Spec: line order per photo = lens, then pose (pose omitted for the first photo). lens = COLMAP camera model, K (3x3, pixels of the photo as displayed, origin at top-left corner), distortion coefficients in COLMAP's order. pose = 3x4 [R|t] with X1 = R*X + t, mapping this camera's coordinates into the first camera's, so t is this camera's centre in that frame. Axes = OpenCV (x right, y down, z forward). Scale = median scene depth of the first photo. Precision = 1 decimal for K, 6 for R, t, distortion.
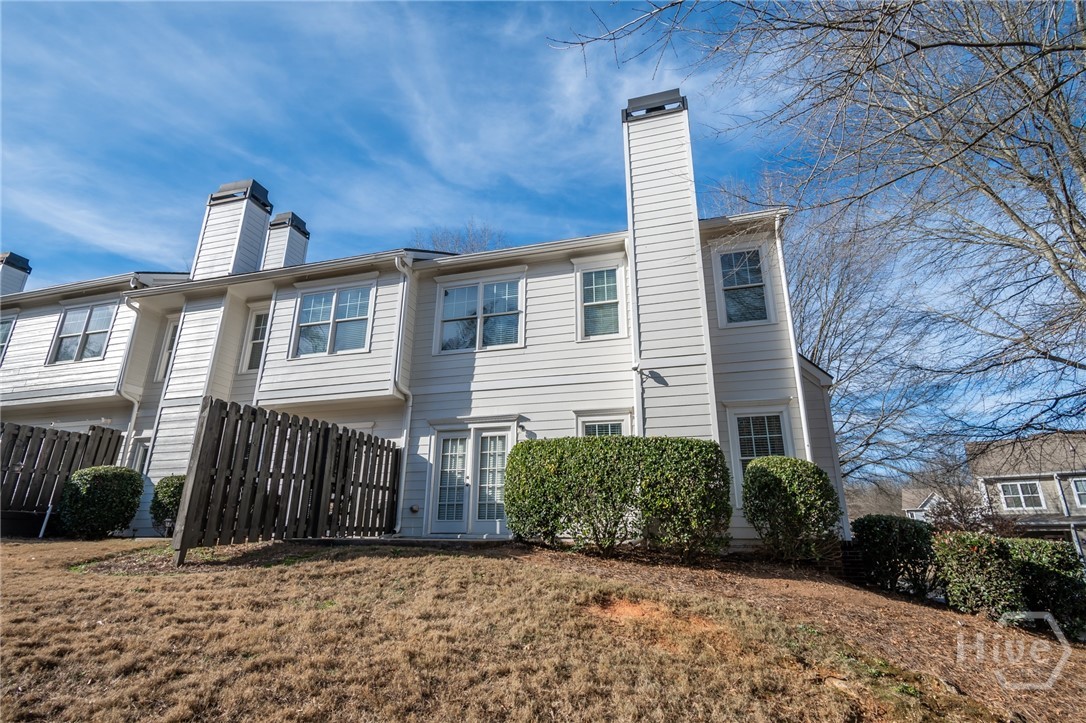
lens RADIAL K [[555.4, 0, 543.0], [0, 555.4, 361.5], [0, 0, 1]] dist [-0.000643, -0.000366]
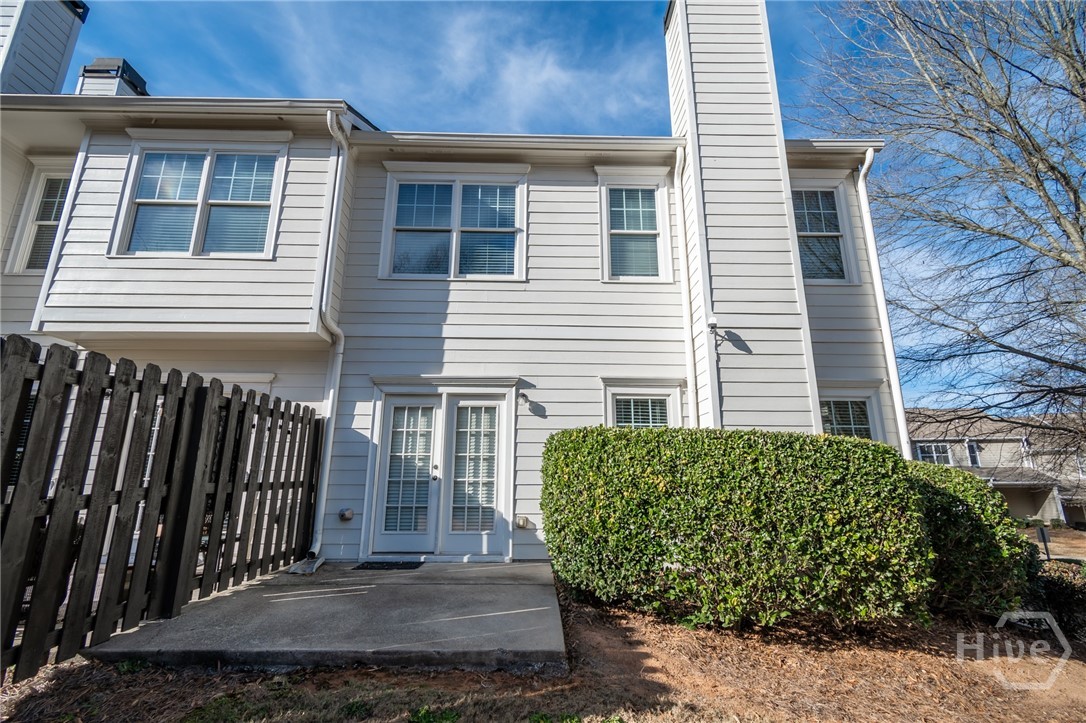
lens RADIAL K [[484.5, 0, 543.0], [0, 484.5, 361.5], [0, 0, 1]] dist [0.011356, -0.005646]
pose [[0.952072, 0.068930, 0.298006, -0.189934], [-0.093077, 0.993362, 0.067594, 0.031667], [-0.291369, -0.092092, 0.952168, 0.412394]]
